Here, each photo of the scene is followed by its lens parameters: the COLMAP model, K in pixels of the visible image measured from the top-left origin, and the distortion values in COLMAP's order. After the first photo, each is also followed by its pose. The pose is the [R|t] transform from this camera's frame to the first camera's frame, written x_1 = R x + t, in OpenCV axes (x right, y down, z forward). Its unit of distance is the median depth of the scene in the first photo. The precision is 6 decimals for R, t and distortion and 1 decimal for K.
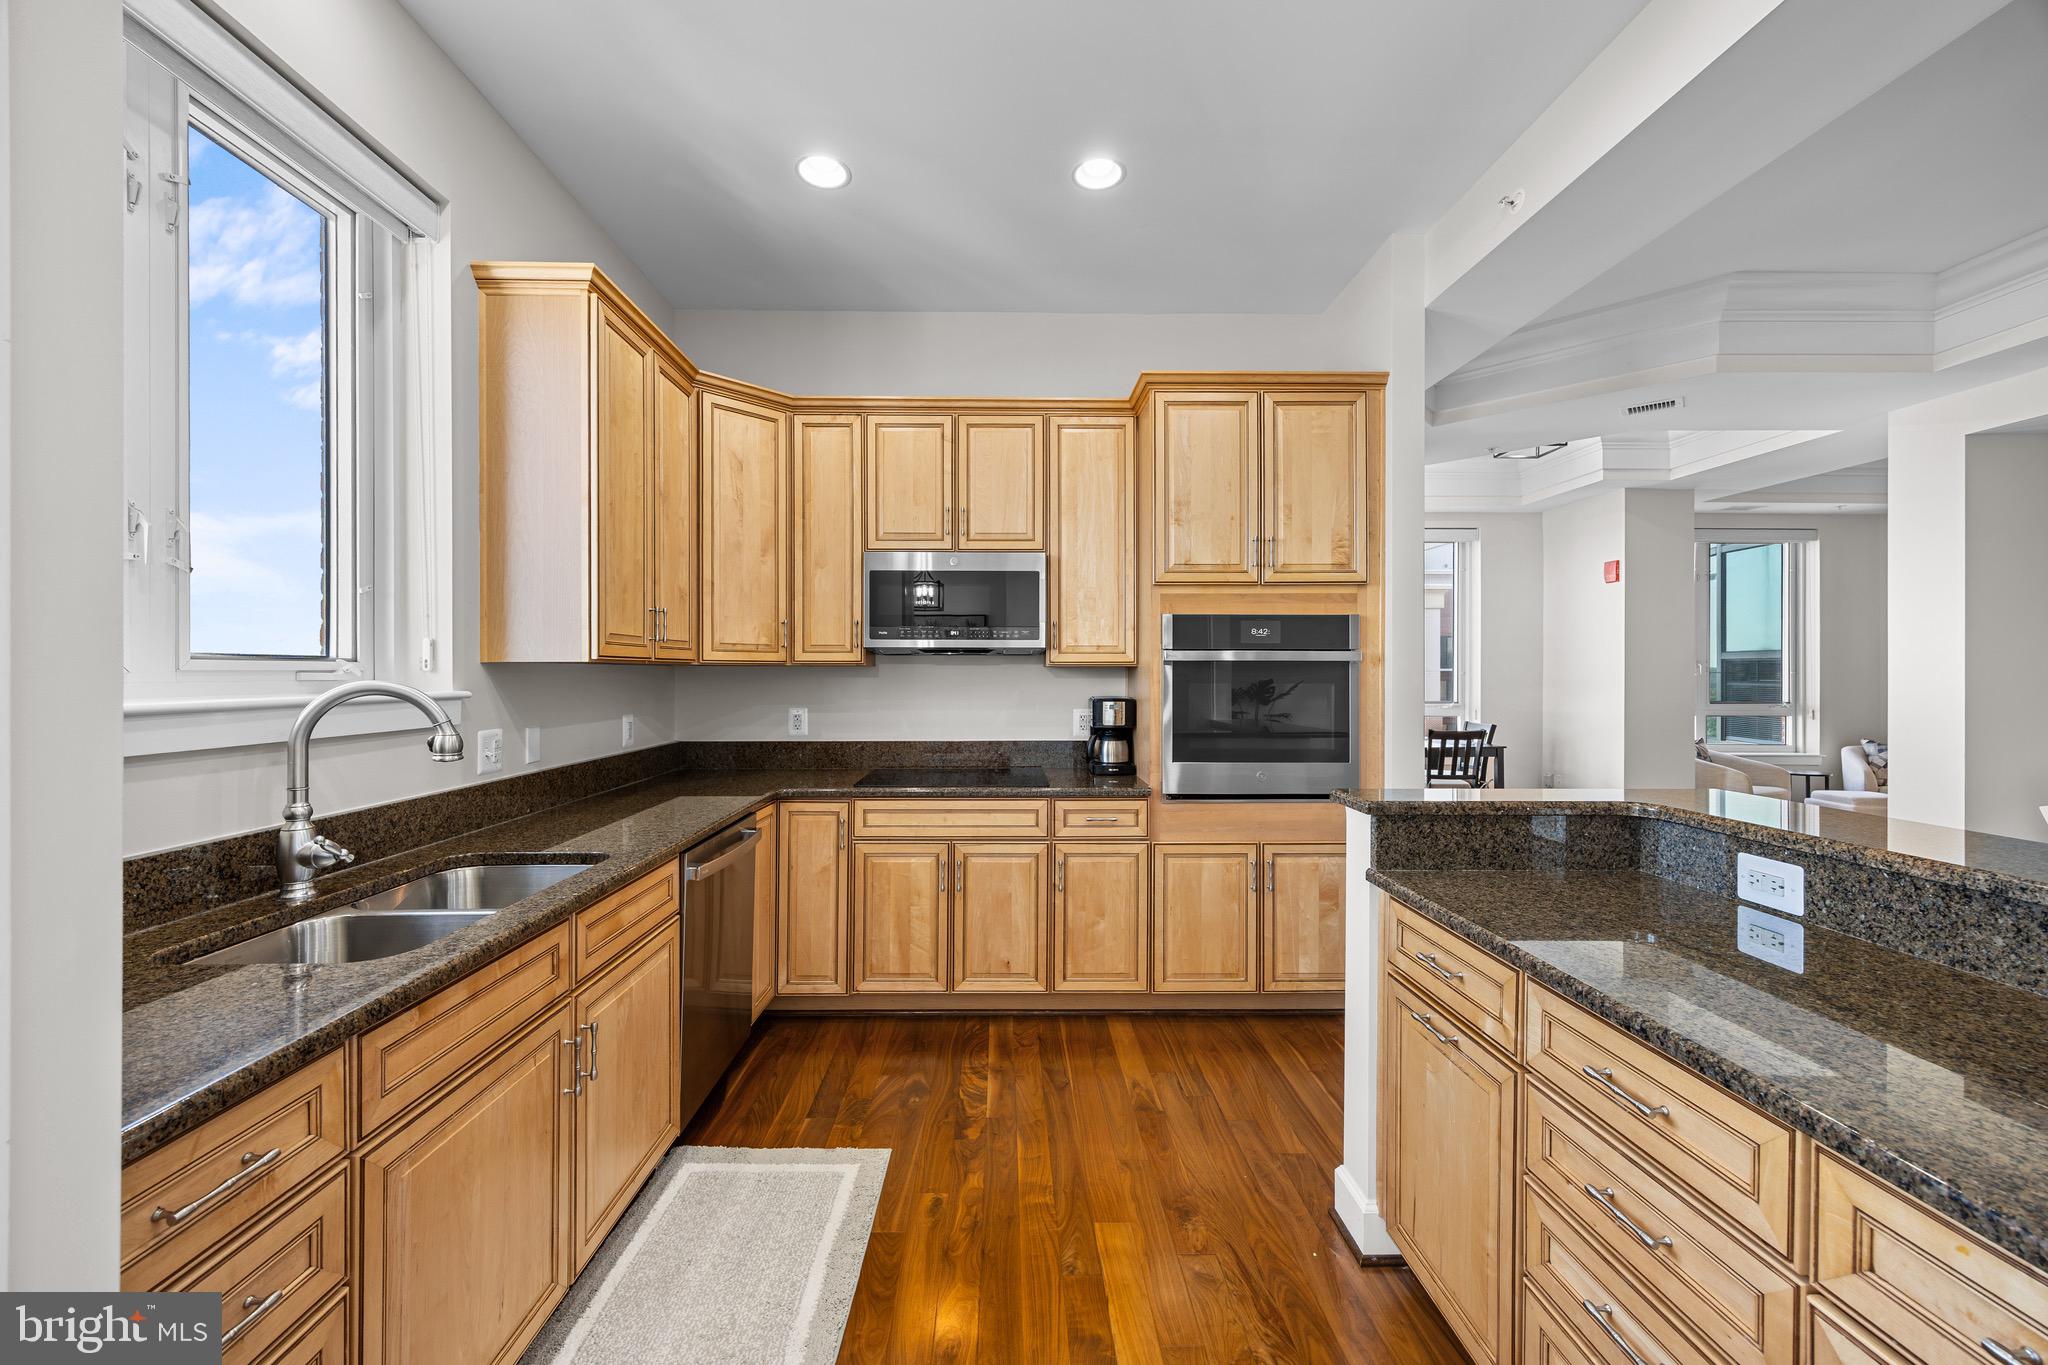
lens RADIAL K [[789.9, 0, 1020.0], [0, 789.9, 669.4], [0, 0, 1]] dist [0.000468, -0.000429]
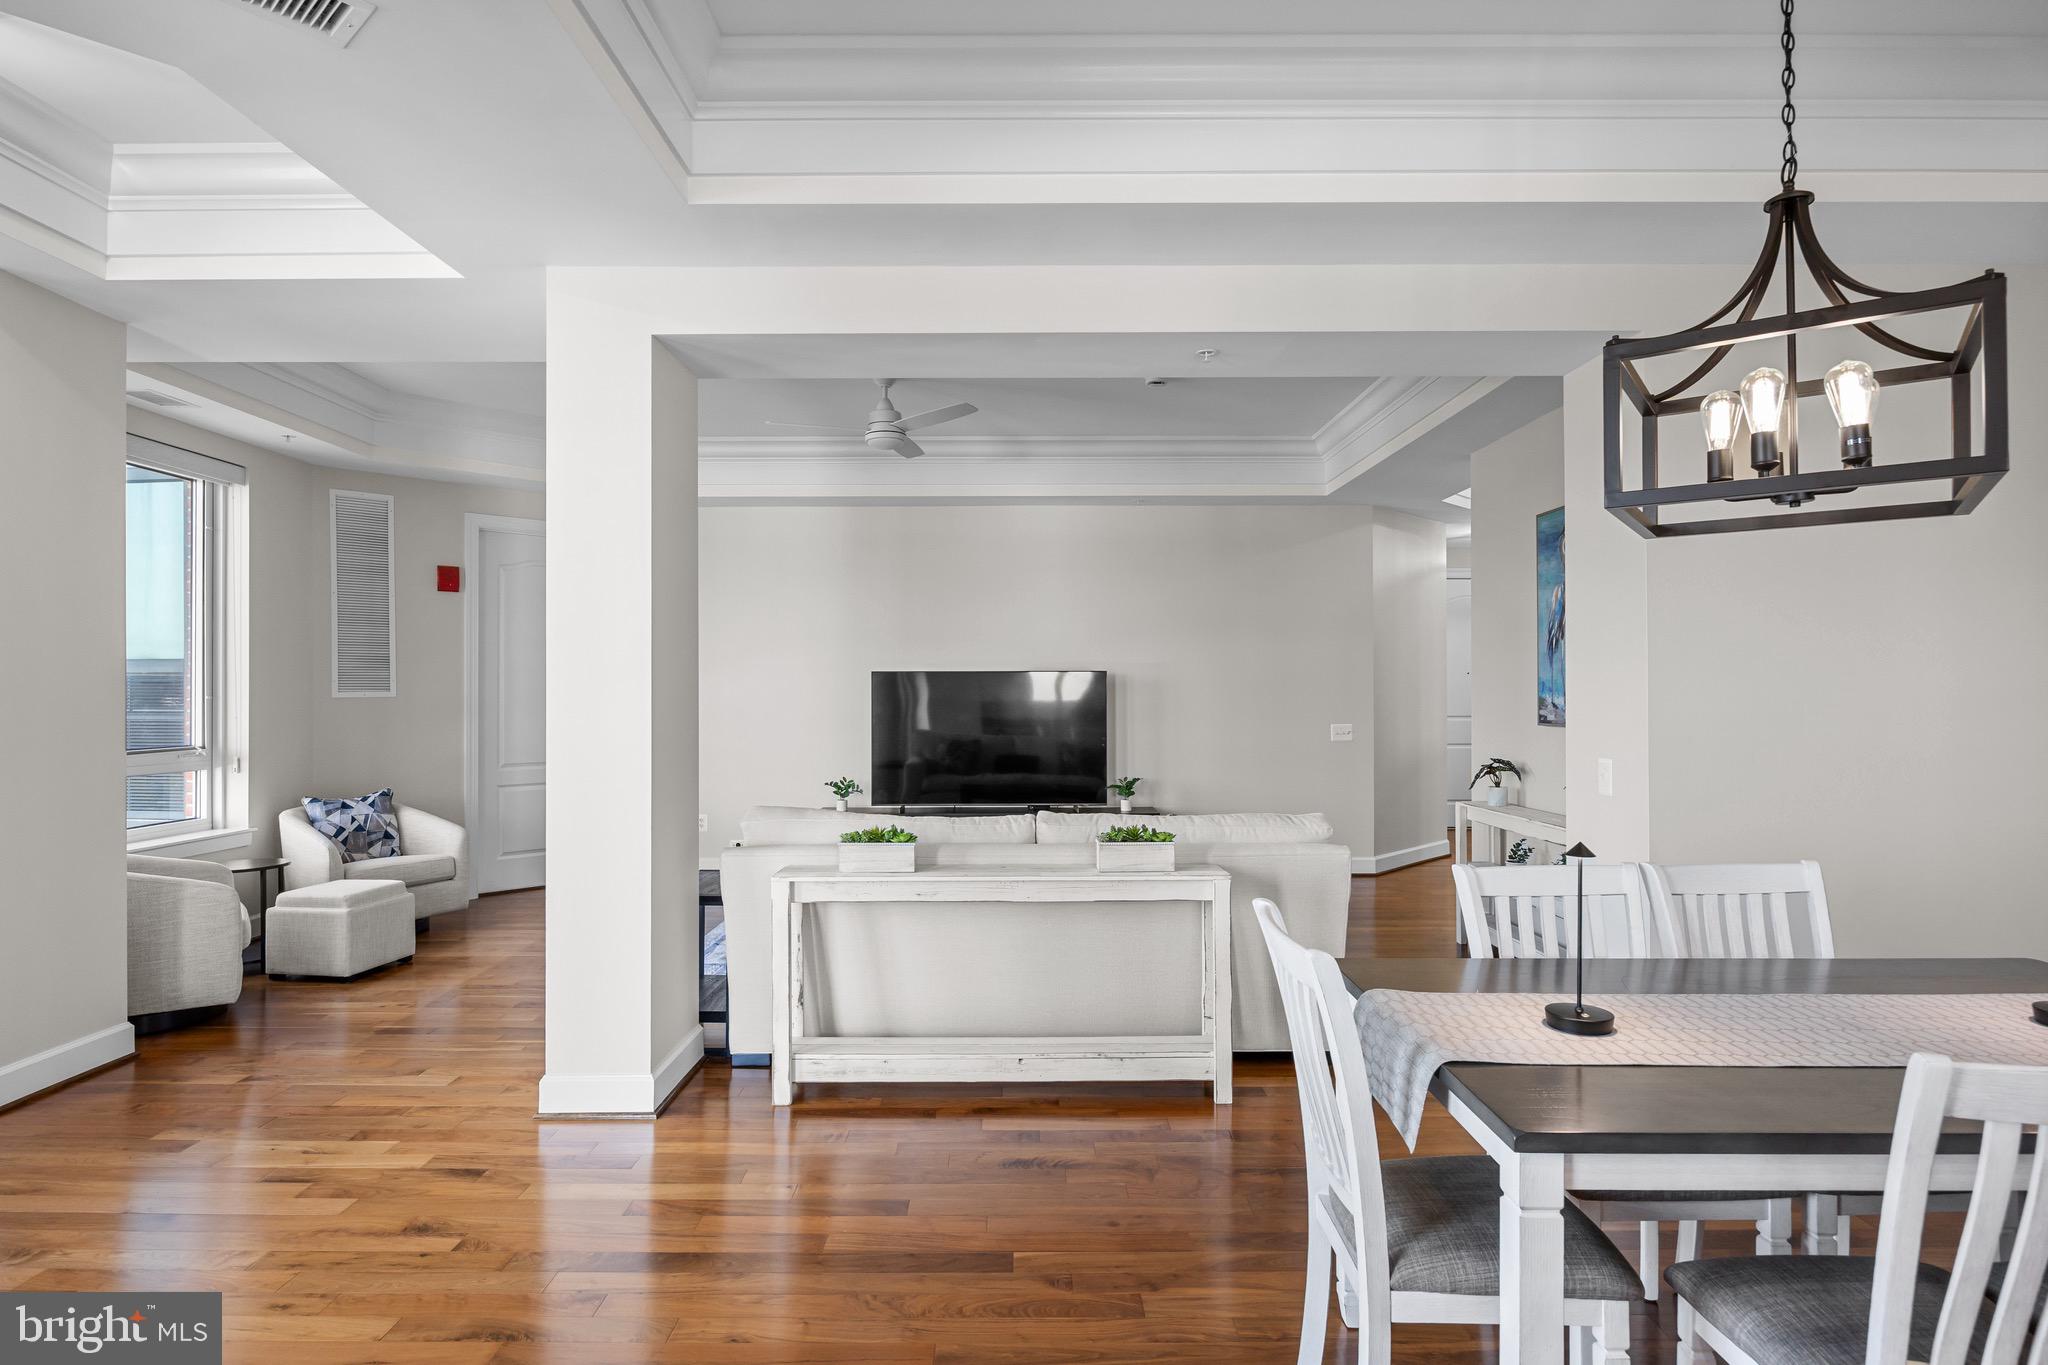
lens RADIAL K [[1083.7, 0, 1016.4], [0, 1083.7, 683.2], [0, 0, 1]] dist [-0.005277, 0.000056]
pose [[0.016517, 0.003340, 0.999858, 0.466805], [0.005062, 0.999981, -0.003424, -0.001771], [-0.999851, 0.005118, 0.016500, 1.053126]]
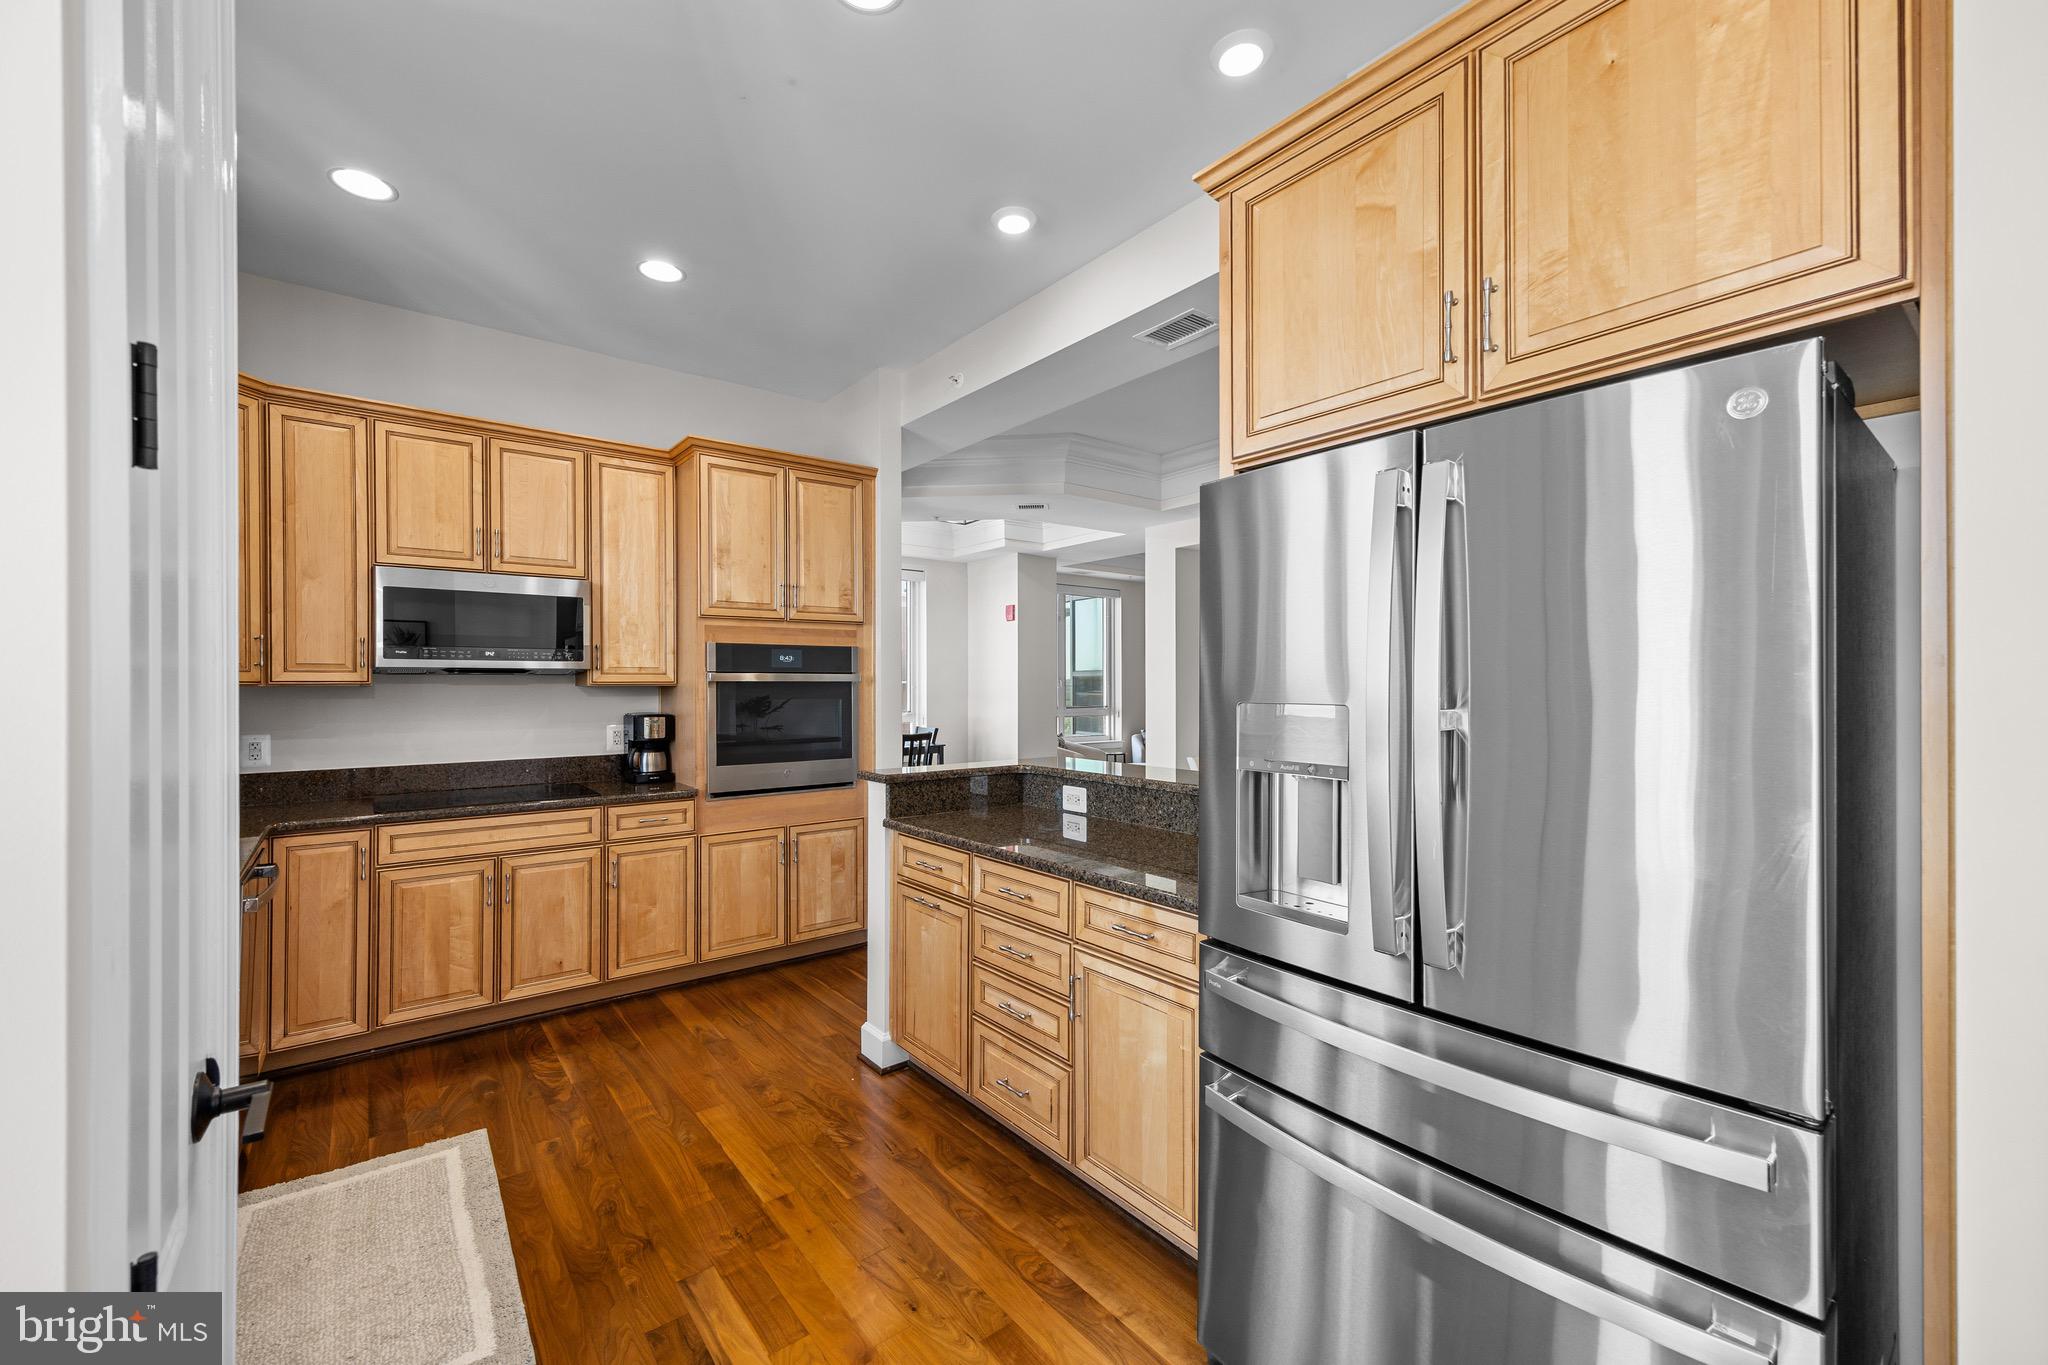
lens RADIAL K [[789.9, 0, 986.9], [0, 789.9, 686.1], [0, 0, 1]] dist [0.000468, -0.000429]
pose [[0.817765, -0.004977, 0.575531, -0.156484], [0.002603, 0.999984, 0.004948, -0.008656], [-0.575547, -0.002548, 0.817765, -0.210248]]
